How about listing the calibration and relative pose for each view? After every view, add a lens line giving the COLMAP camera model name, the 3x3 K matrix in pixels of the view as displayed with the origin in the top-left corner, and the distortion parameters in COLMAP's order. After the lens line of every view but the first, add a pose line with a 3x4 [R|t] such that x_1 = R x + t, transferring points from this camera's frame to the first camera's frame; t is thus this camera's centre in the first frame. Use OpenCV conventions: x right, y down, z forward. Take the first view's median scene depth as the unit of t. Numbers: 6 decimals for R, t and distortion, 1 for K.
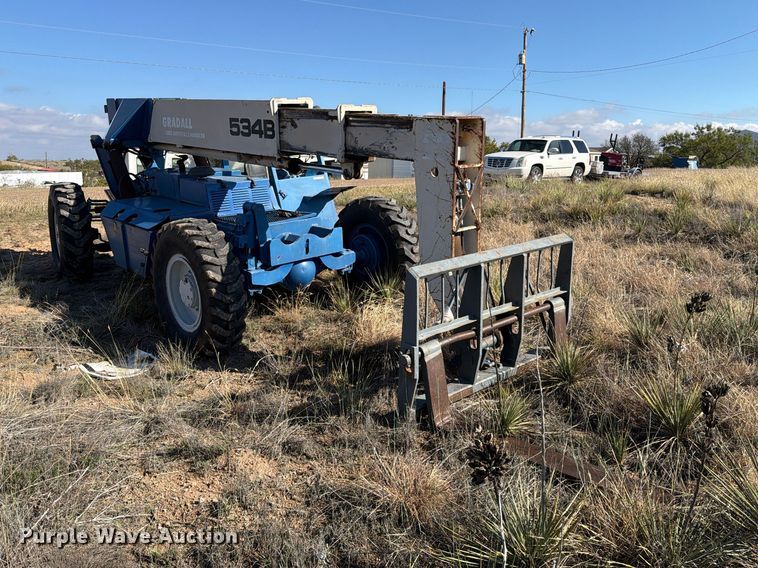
lens RADIAL K [[609.1, 0, 391.8], [0, 609.1, 267.5], [0, 0, 1]] dist [0.046608, -0.004824]
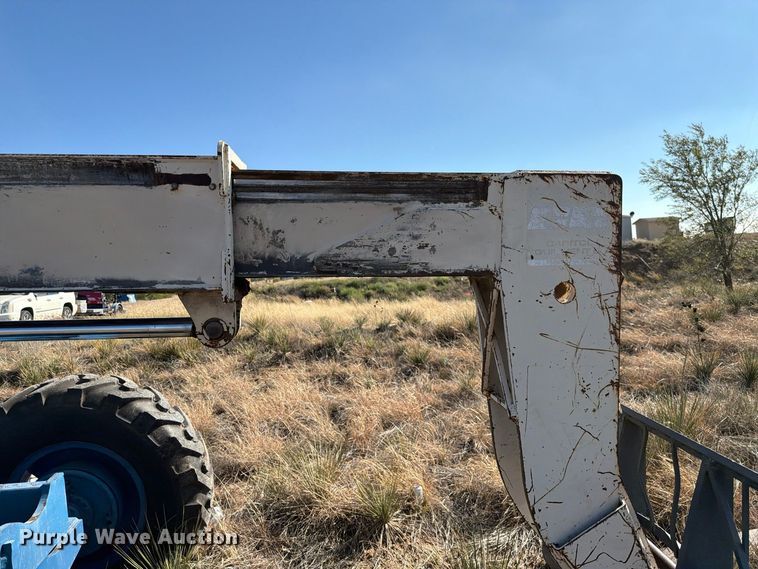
lens RADIAL K [[526.1, 0, 379.0], [0, 526.1, 284.5], [0, 0, 1]] dist [0.040003, -0.003679]
pose [[0.606928, -0.072248, 0.791466, -0.225254], [0.222720, 0.971418, -0.082116, -0.111176], [-0.762912, 0.226114, 0.605672, 0.604720]]
